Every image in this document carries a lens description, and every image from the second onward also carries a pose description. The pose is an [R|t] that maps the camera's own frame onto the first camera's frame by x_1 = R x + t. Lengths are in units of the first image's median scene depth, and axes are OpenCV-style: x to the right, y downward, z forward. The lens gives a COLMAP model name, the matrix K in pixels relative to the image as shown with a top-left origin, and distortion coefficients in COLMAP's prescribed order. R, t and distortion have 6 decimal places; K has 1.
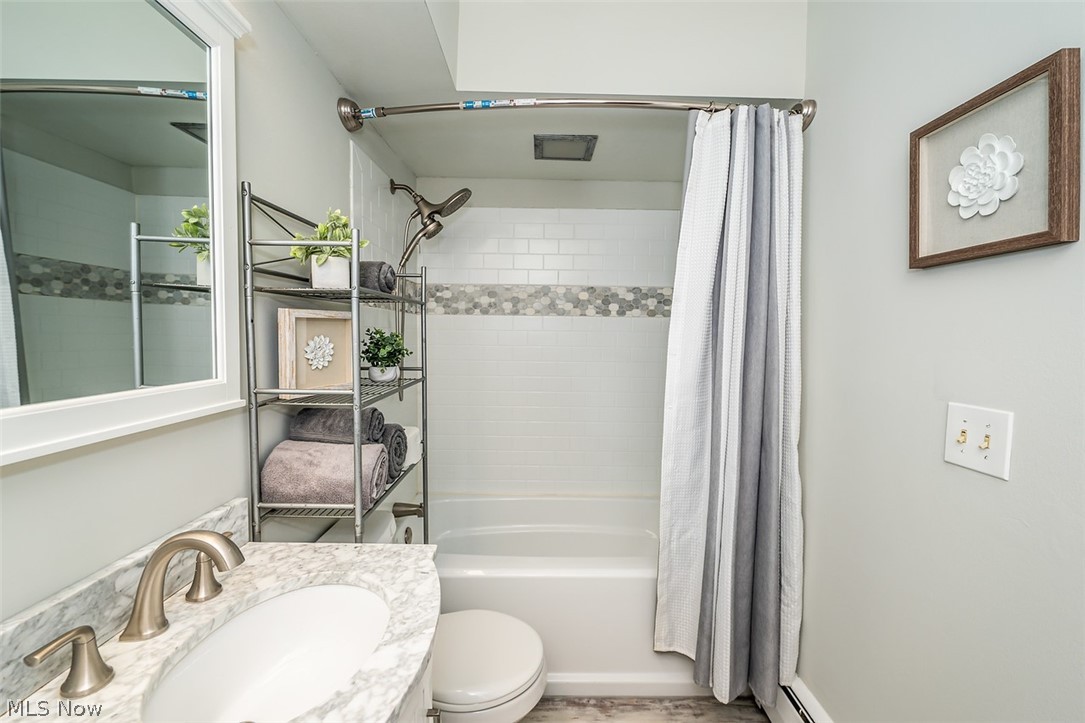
lens RADIAL K [[448.2, 0, 544.3], [0, 448.2, 363.5], [0, 0, 1]] dist [0.004174, -0.000299]
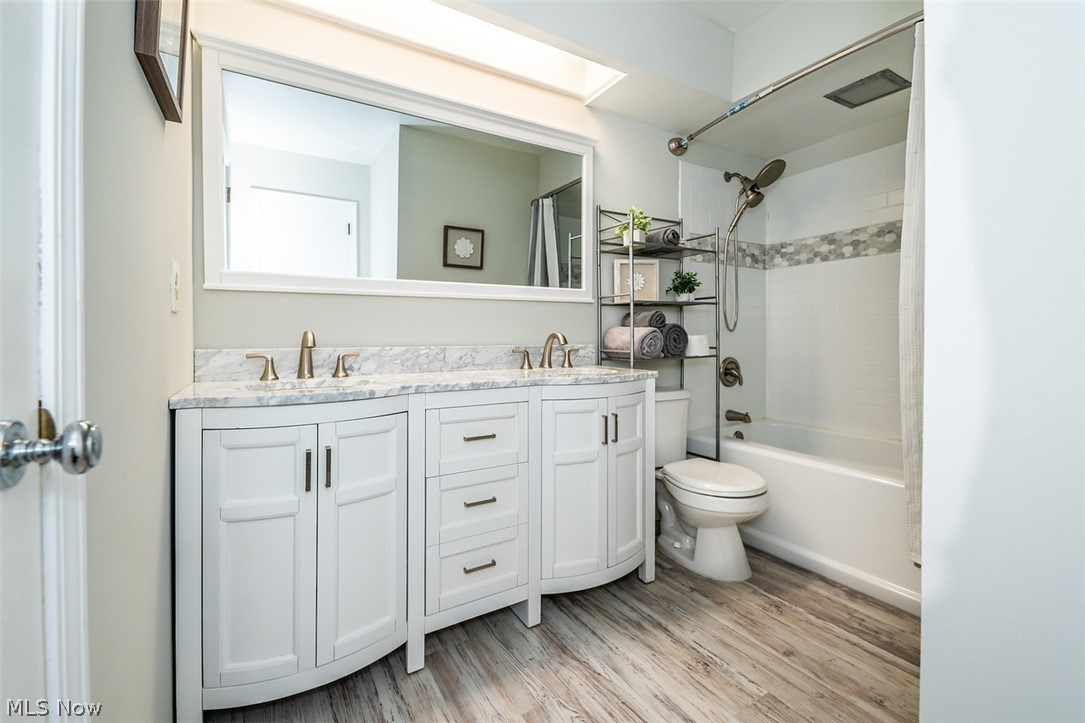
lens RADIAL K [[448.2, 0, 527.2], [0, 448.2, 337.3], [0, 0, 1]] dist [0.004174, -0.000299]
pose [[0.492491, -0.009470, -0.870266, 0.539550], [-0.046190, 0.998247, -0.037002, 0.175525], [0.869091, 0.058421, 0.491191, -0.188409]]
